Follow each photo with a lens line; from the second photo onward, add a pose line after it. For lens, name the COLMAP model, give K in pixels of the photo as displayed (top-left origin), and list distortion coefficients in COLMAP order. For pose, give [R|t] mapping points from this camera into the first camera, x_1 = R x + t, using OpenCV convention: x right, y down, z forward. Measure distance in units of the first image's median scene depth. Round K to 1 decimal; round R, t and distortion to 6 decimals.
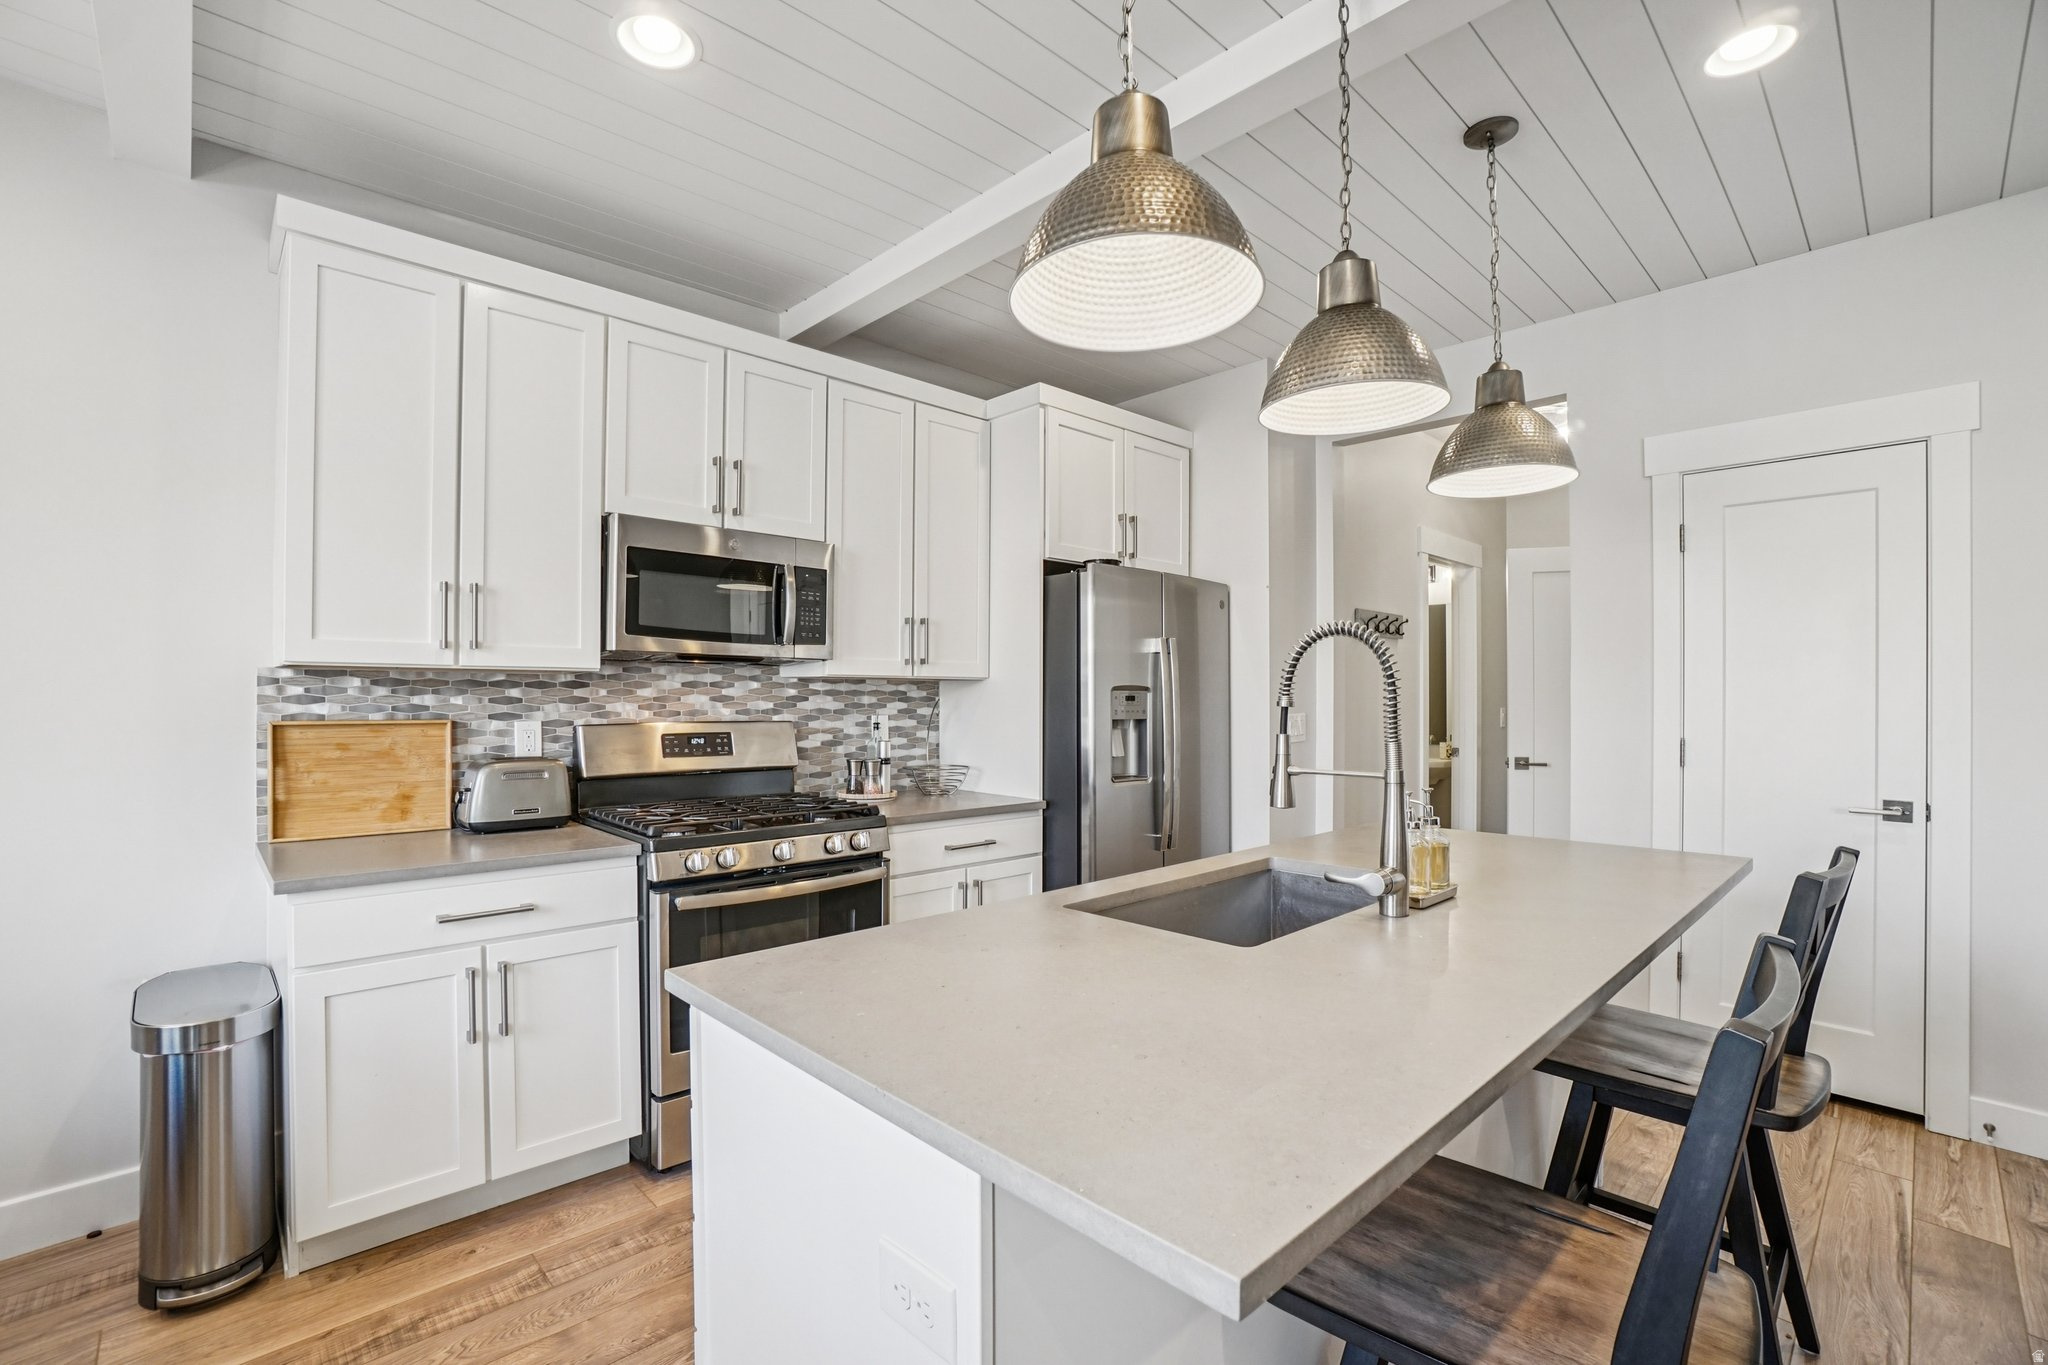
lens RADIAL K [[906.4, 0, 1002.9], [0, 906.4, 683.4], [0, 0, 1]] dist [-0.060949, 0.023102]
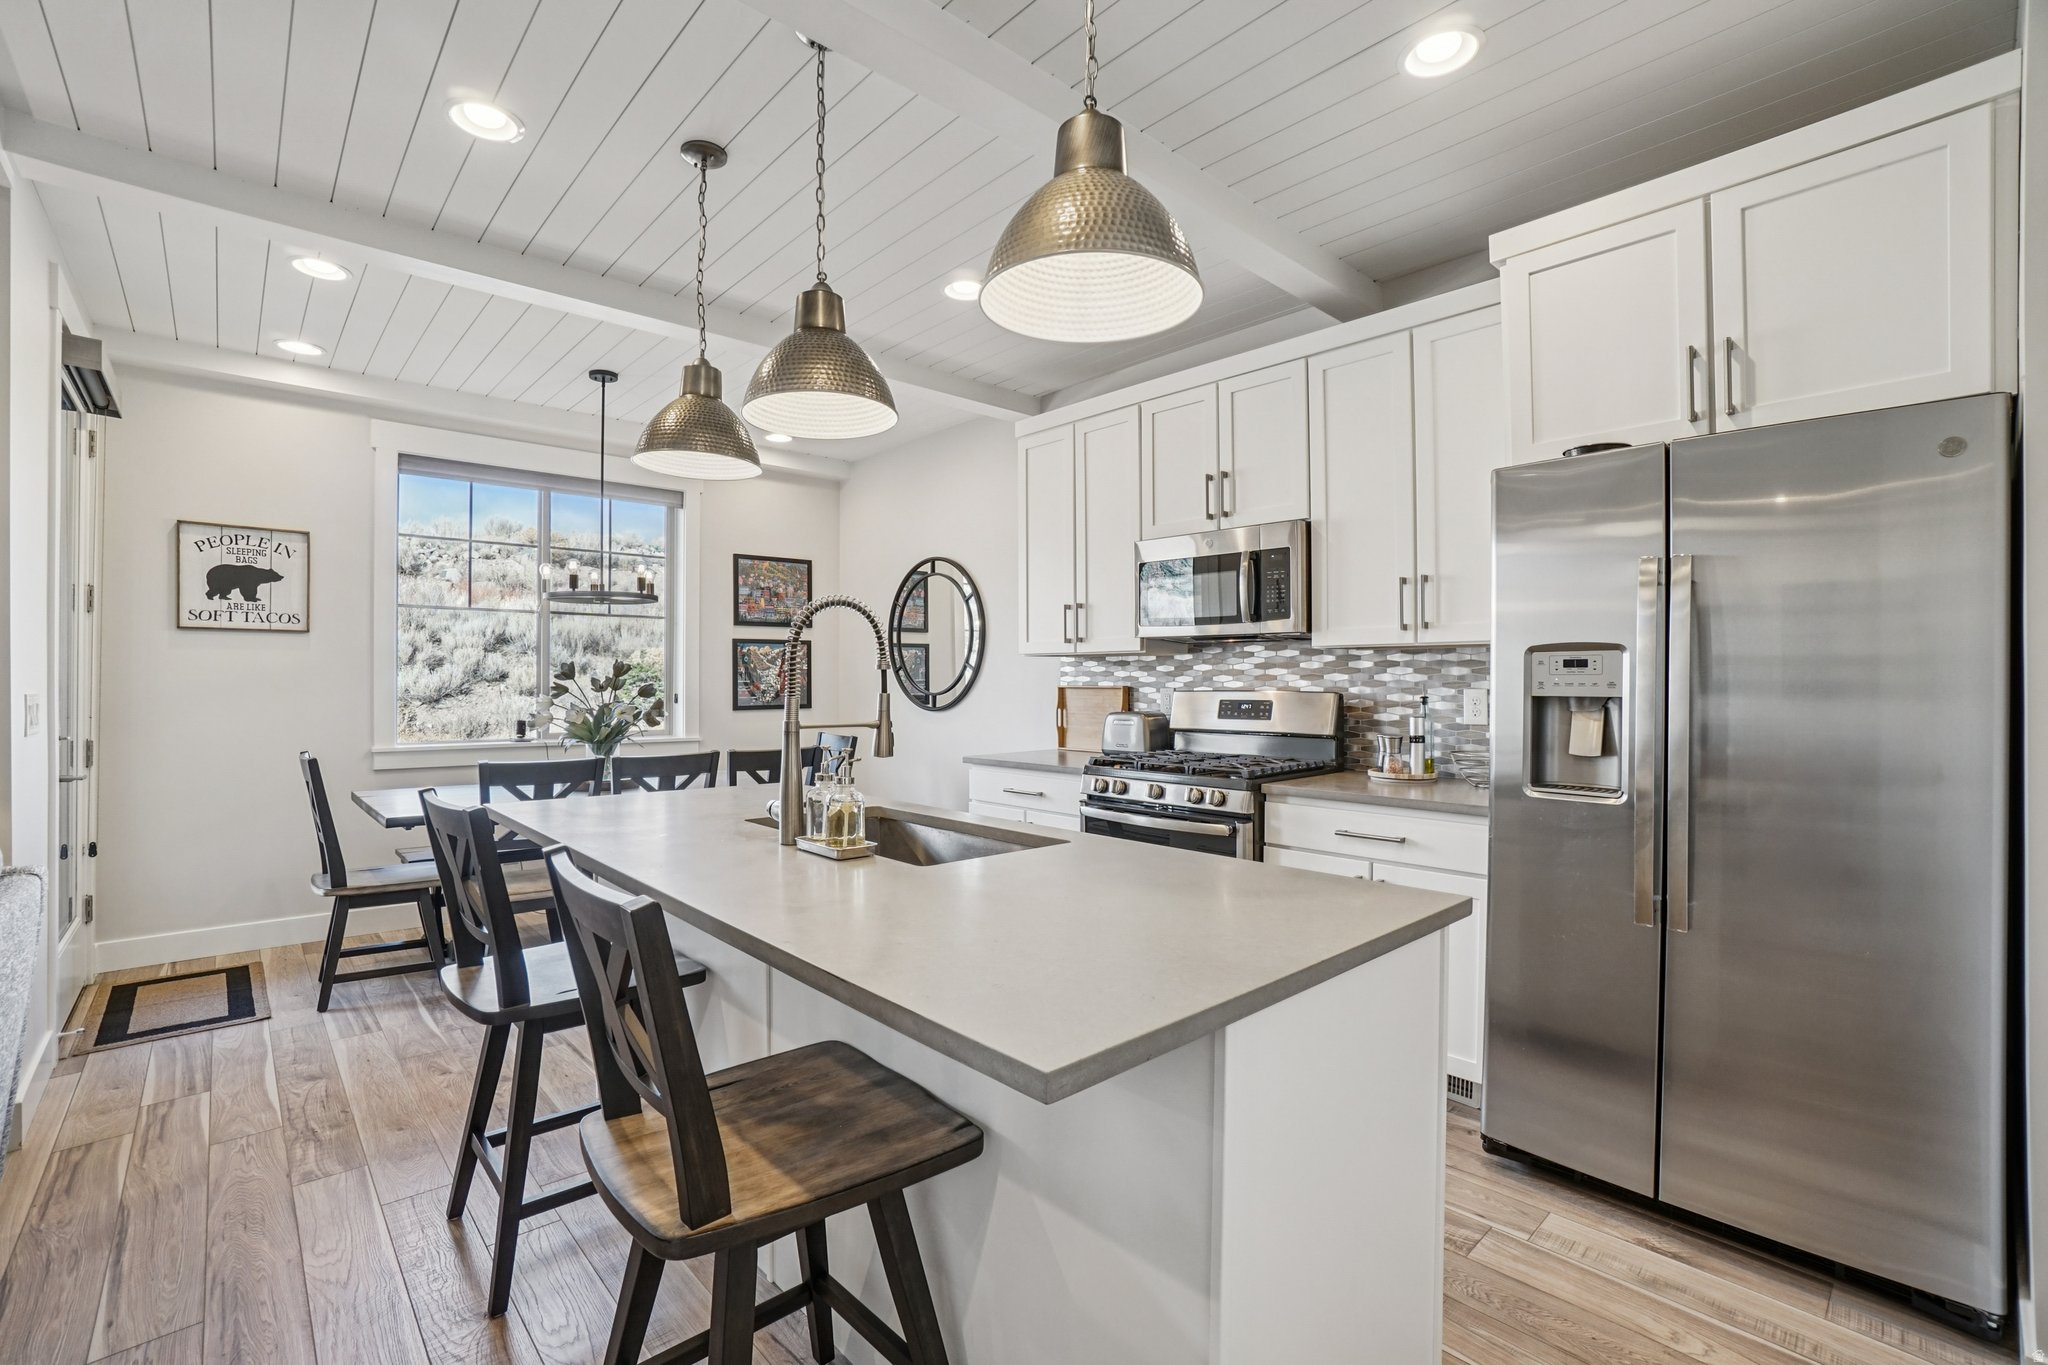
lens RADIAL K [[901.0, 0, 1004.4], [0, 901.0, 678.2], [0, 0, 1]] dist [-0.062914, 0.022708]
pose [[-0.021947, -0.004412, -0.999749, 0.768887], [0.016004, 0.999861, -0.004763, 0.023547], [0.999631, -0.016105, -0.021873, 0.624075]]
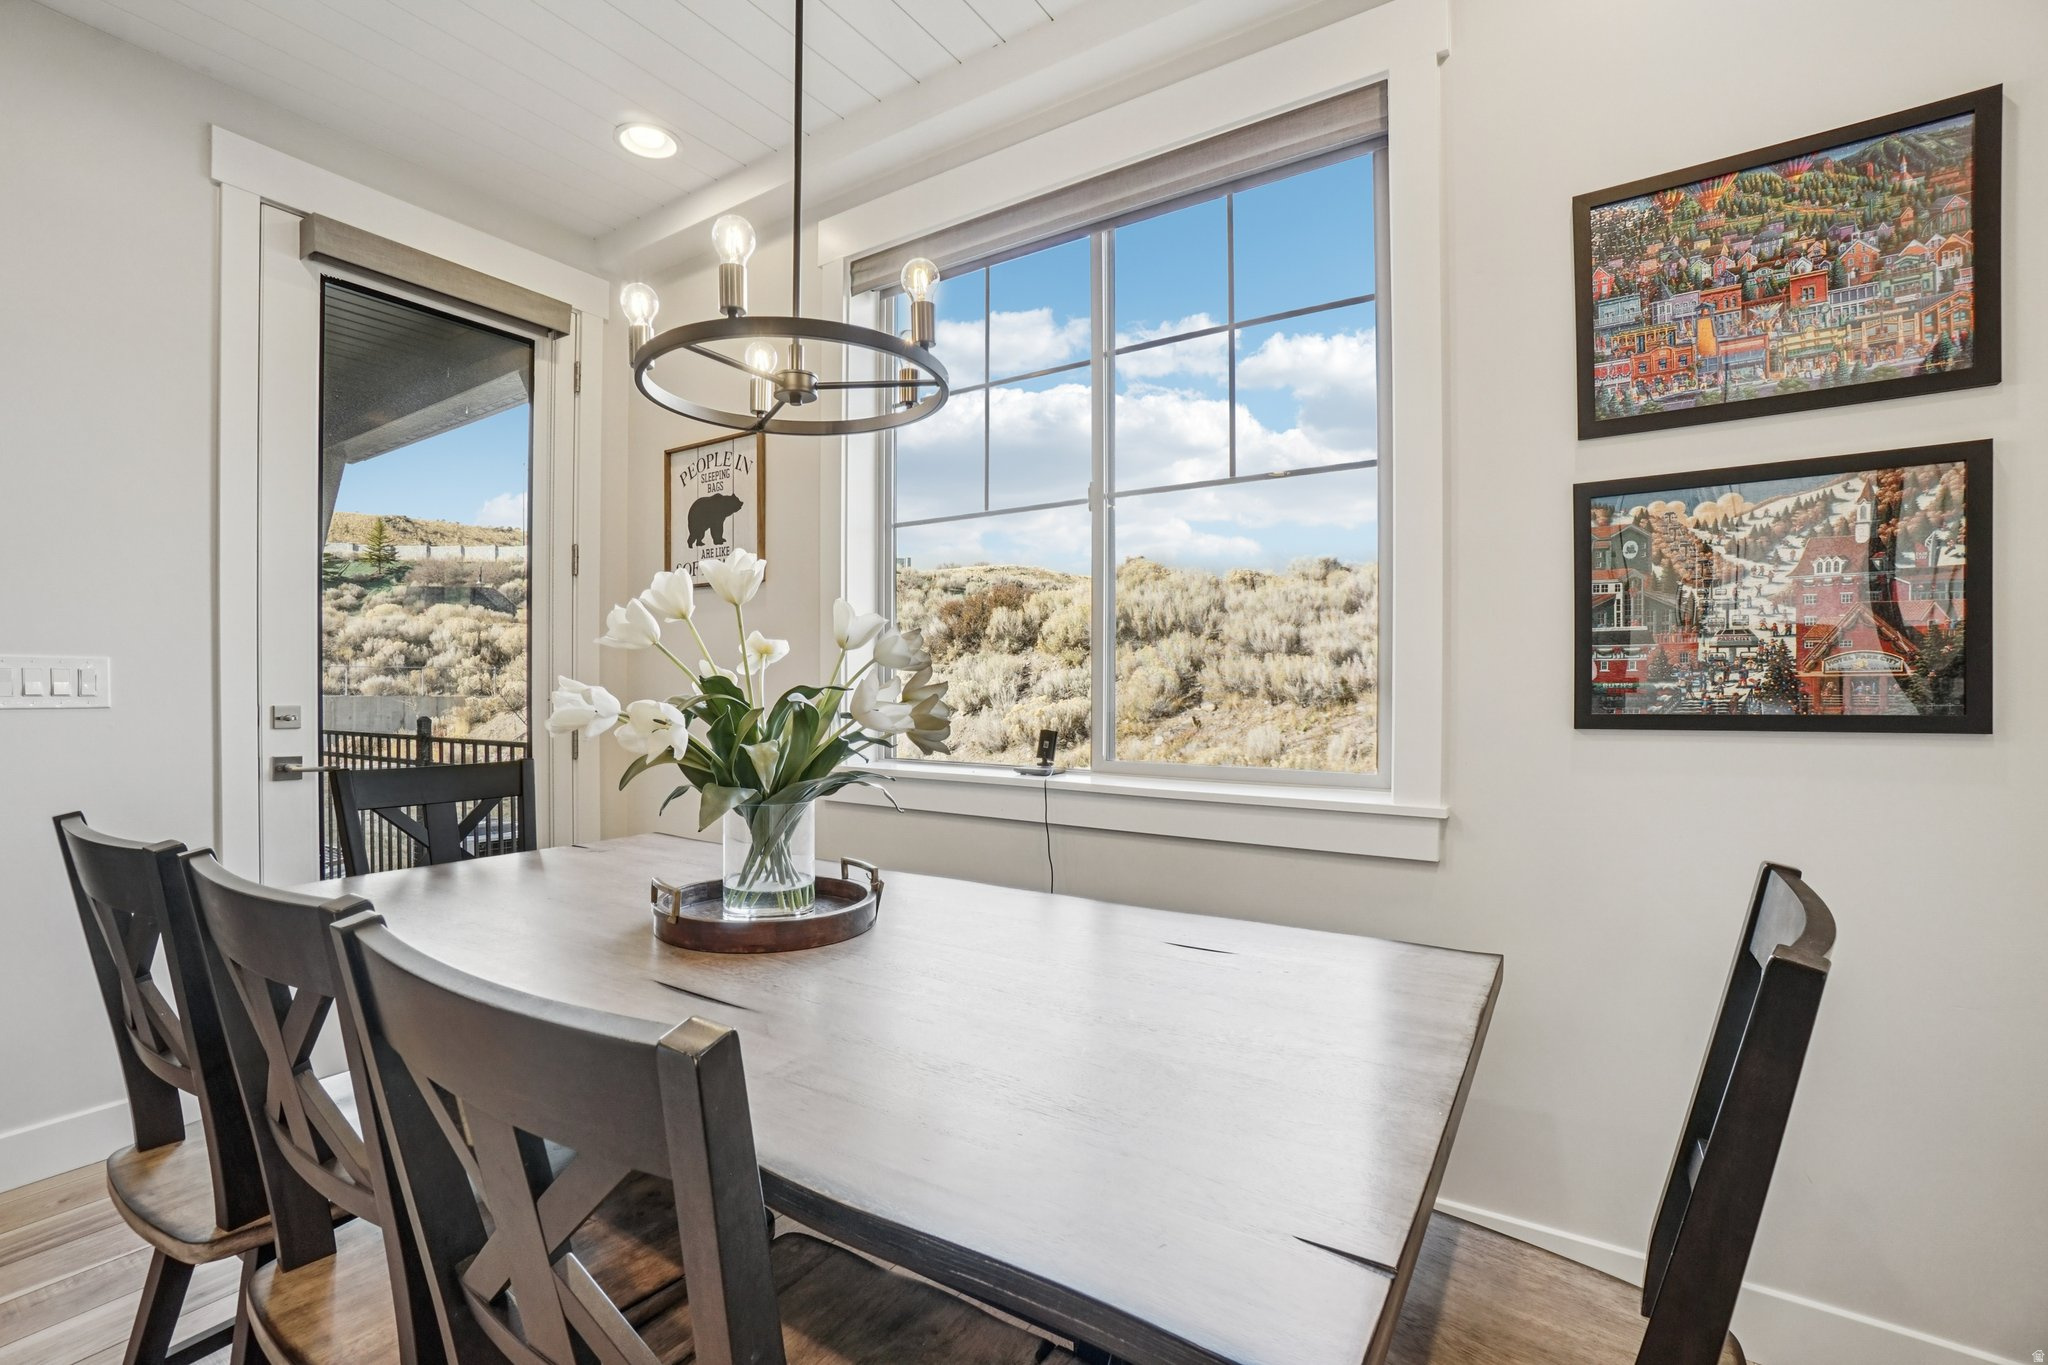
lens RADIAL K [[912.9, 0, 1003.1], [0, 912.9, 693.2], [0, 0, 1]] dist [-0.059554, 0.022681]
pose [[-0.974412, 0.000452, -0.224768, -0.465290], [0.003399, 0.999913, -0.012724, 0.053262], [0.224742, -0.013162, -0.974329, 0.489137]]
